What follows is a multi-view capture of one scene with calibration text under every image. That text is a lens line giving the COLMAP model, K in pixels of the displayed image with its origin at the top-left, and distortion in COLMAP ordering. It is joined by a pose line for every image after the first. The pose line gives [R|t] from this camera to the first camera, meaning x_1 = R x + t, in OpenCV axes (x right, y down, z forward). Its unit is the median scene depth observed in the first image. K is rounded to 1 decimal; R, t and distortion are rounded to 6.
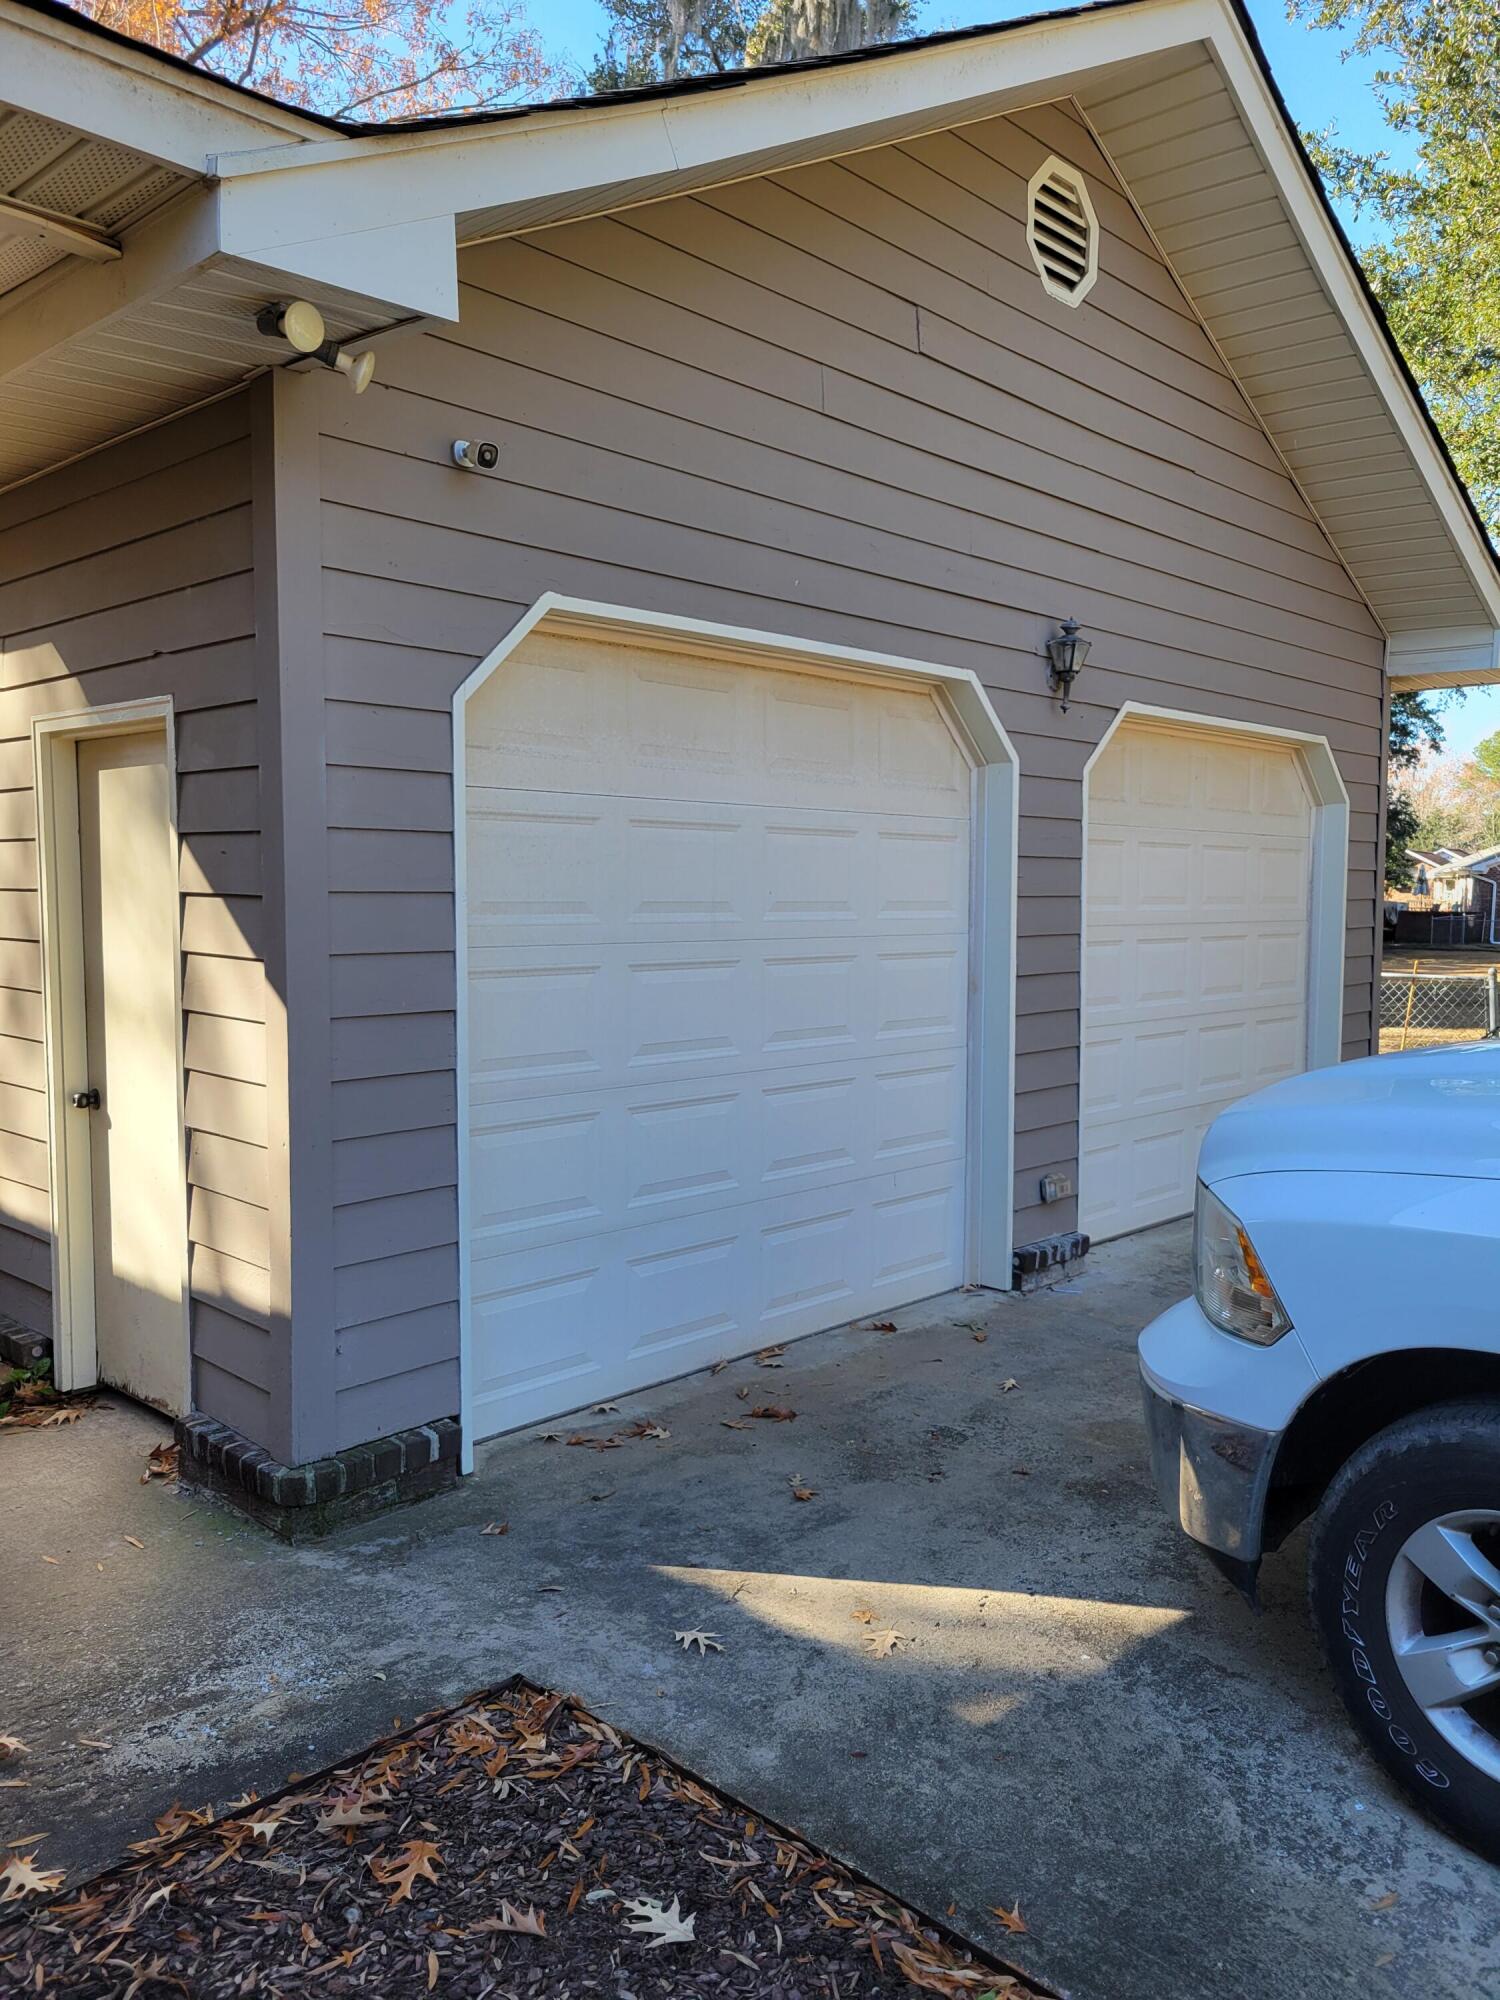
lens RADIAL K [[1511.5, 0, 803.1], [0, 1511.5, 998.9], [0, 0, 1]] dist [0.050790, -0.029449]
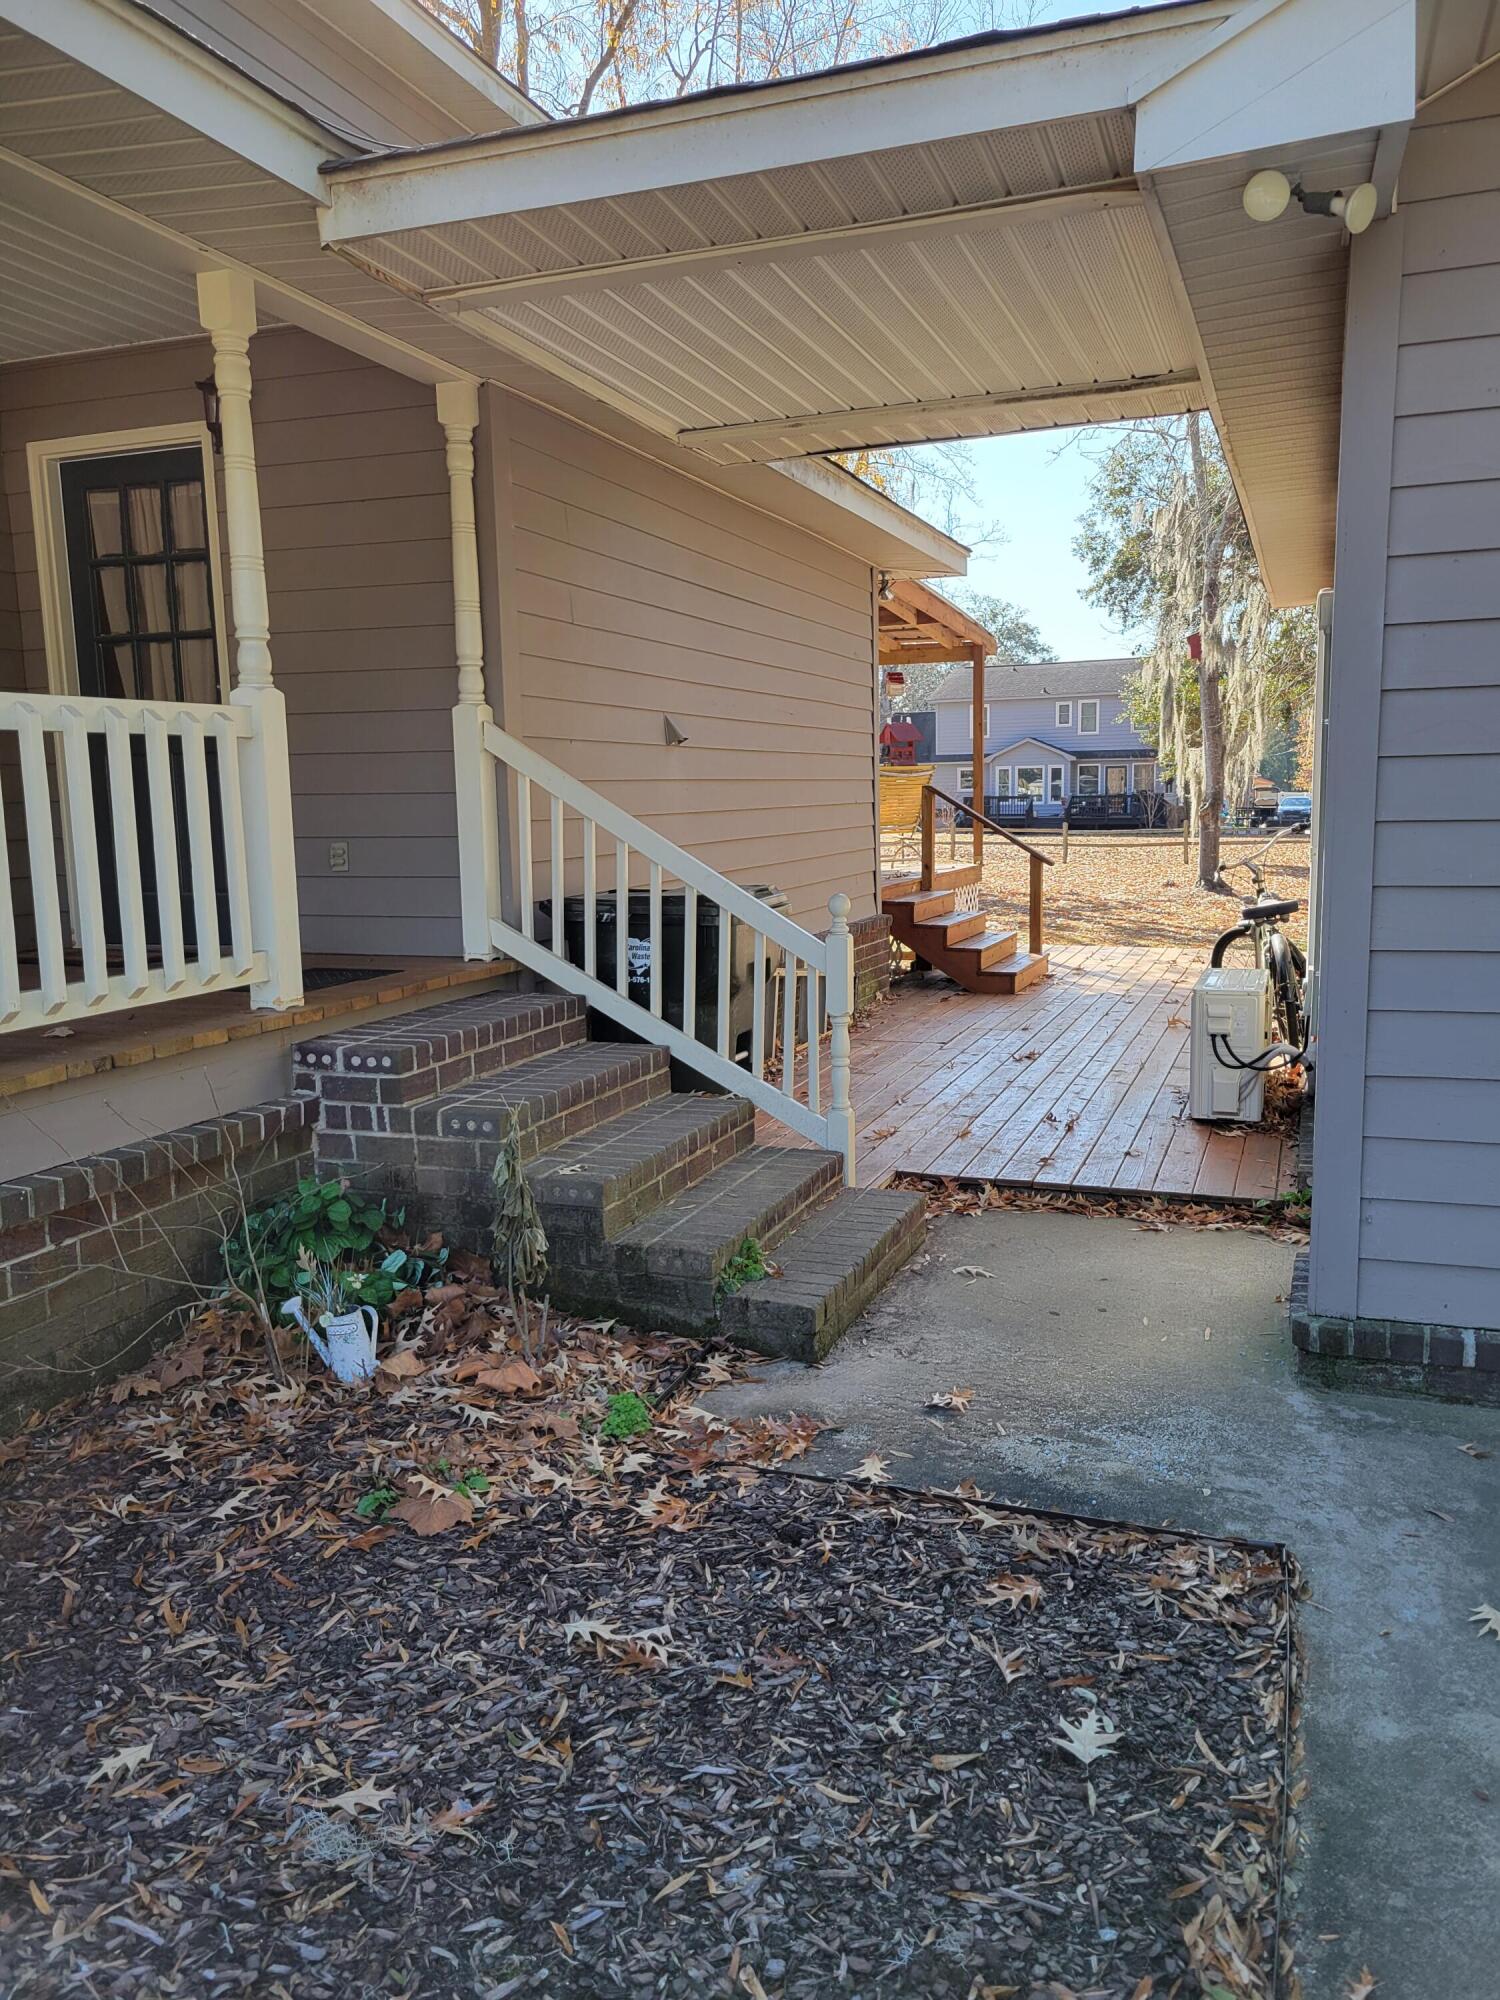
lens RADIAL K [[1511.5, 0, 763.8], [0, 1511.5, 1001.3], [0, 0, 1]] dist [0.050790, -0.029449]
pose [[0.381981, 0.113240, -0.917206, 0.461319], [-0.051256, 0.993533, 0.101318, 0.007617], [0.922748, 0.008311, 0.385314, 0.252757]]
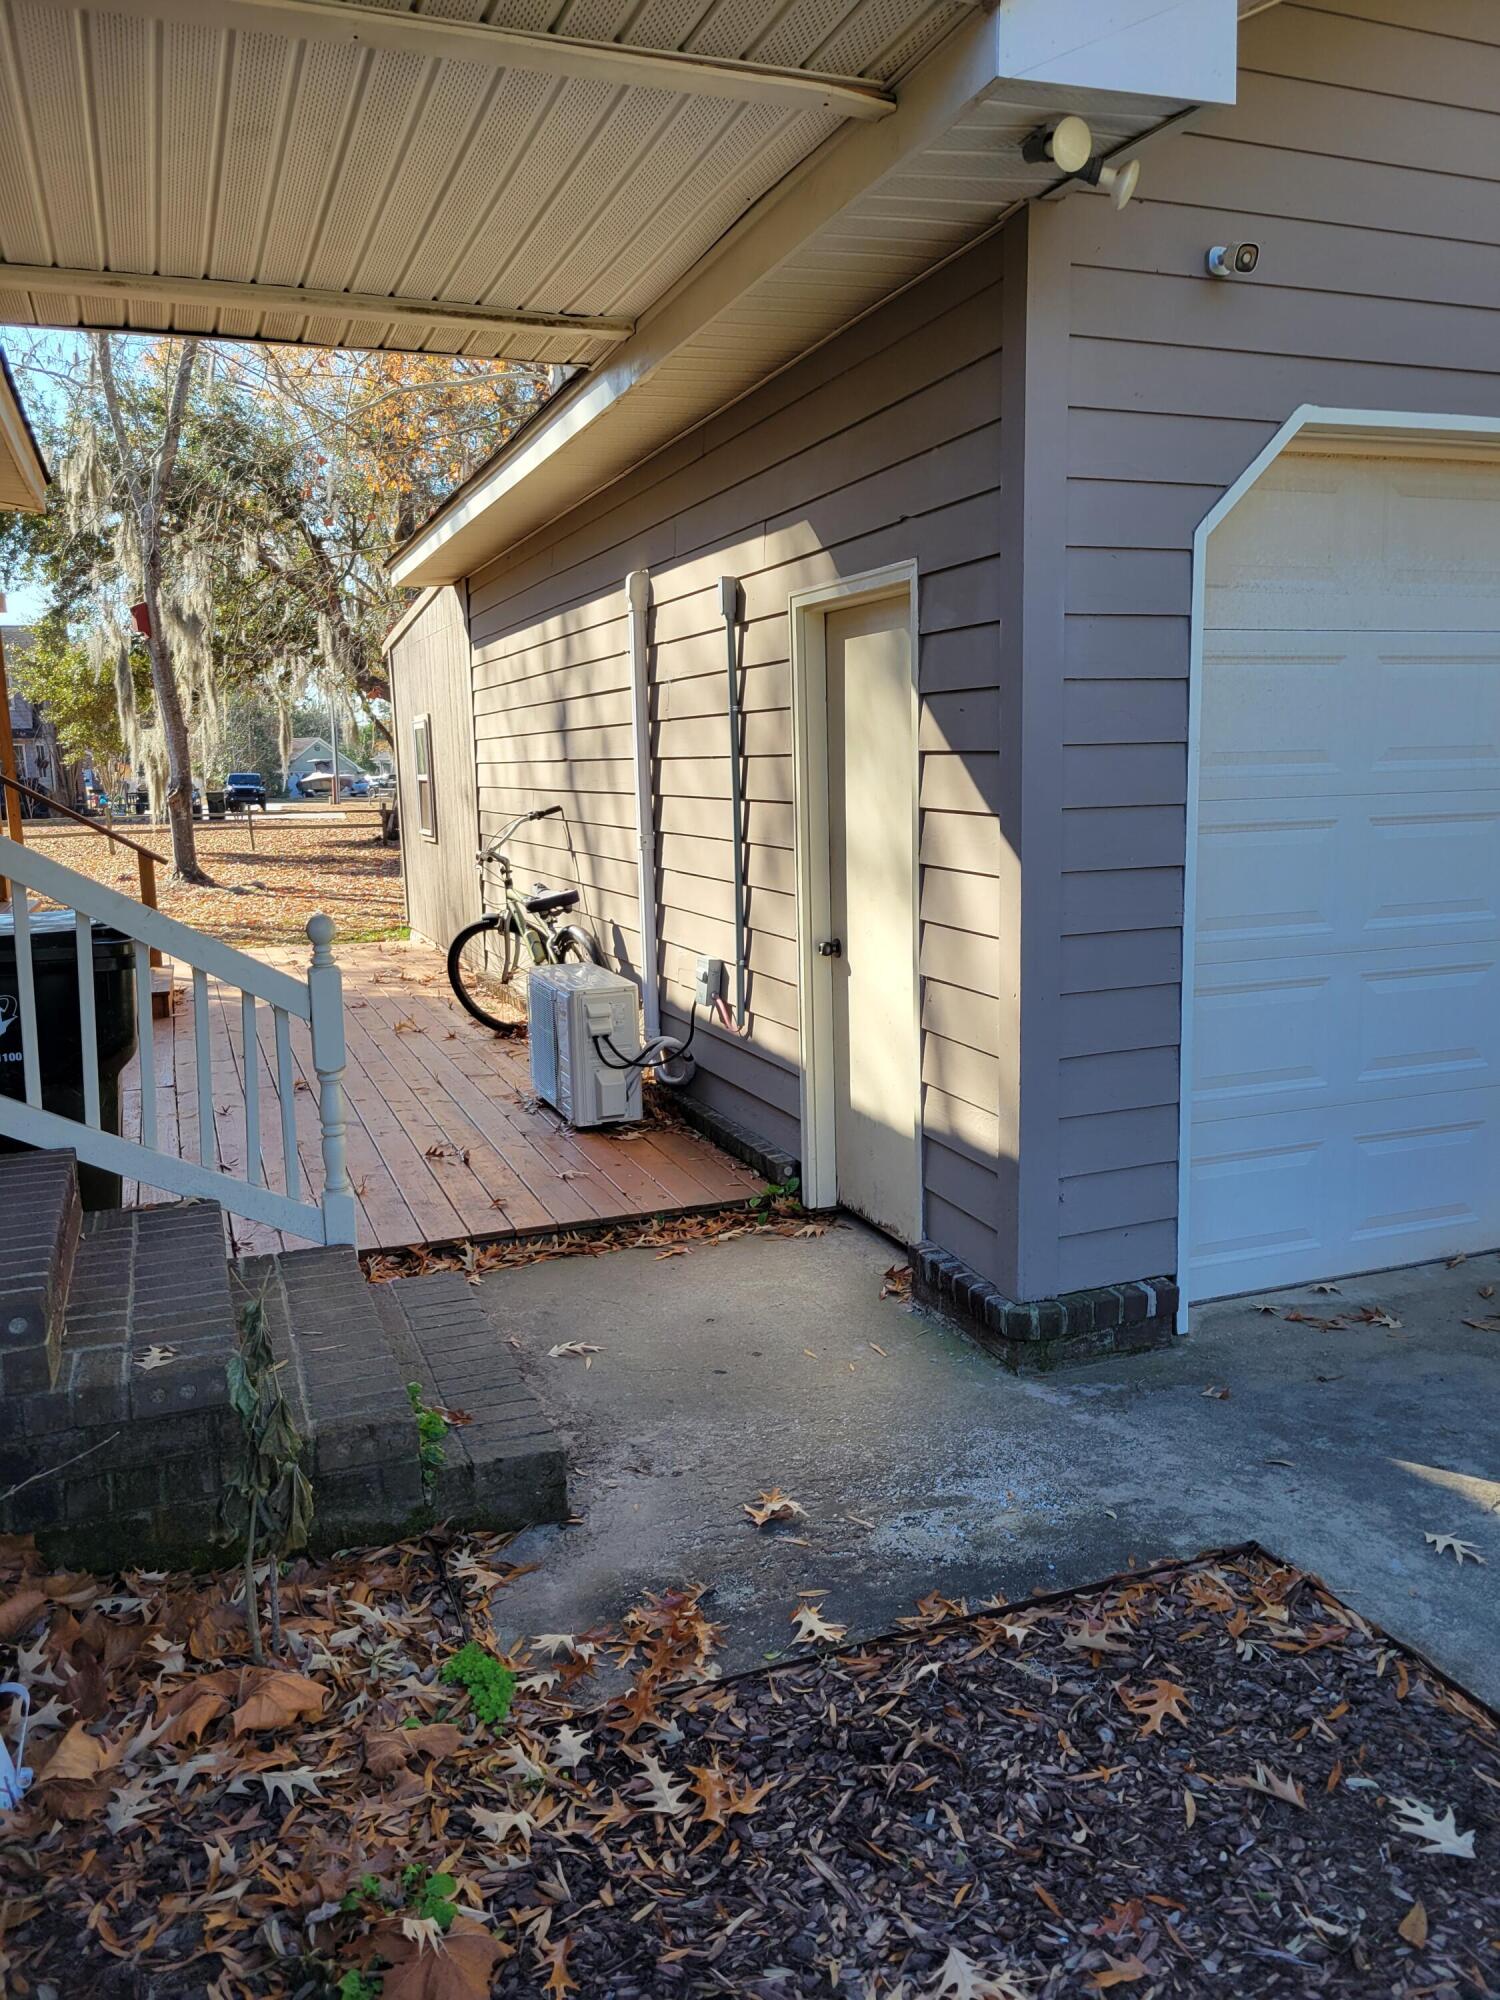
lens RADIAL K [[1511.5, 0, 782.1], [0, 1511.5, 1001.7], [0, 0, 1]] dist [0.050790, -0.029449]
pose [[0.902974, 0.044553, -0.427379, -0.046805], [-0.006684, 0.995946, 0.089702, 0.009543], [0.429643, -0.078142, 0.899611, 0.013044]]
